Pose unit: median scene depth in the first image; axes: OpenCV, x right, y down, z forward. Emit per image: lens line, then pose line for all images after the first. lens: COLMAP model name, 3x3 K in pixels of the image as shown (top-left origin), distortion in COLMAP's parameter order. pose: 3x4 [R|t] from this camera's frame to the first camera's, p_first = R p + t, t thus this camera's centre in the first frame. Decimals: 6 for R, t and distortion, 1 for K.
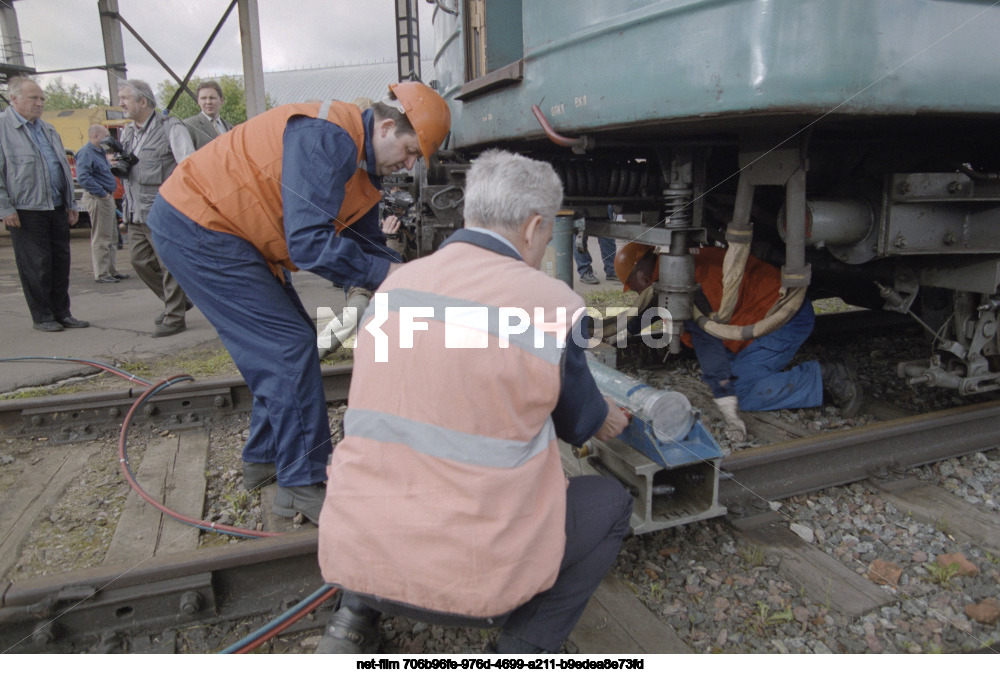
lens RADIAL K [[774.5, 0, 500.0], [0, 774.5, 336.5], [0, 0, 1]] dist [-0.030981, 0.006822]
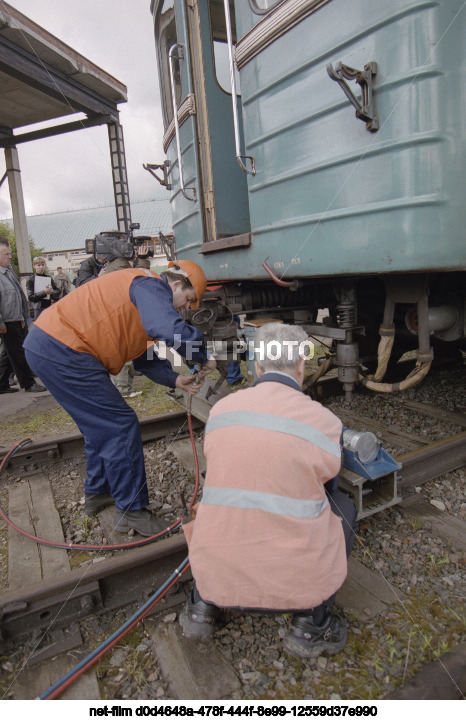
lens RADIAL K [[502.1, 0, 233.0], [0, 502.1, 338.8], [0, 0, 1]] dist [-0.028103, -0.002974]
pose [[0.989635, -0.070213, 0.125272, -0.162128], [0.077834, 0.995335, -0.057004, -0.079241], [-0.120685, 0.066164, 0.990483, -0.041294]]
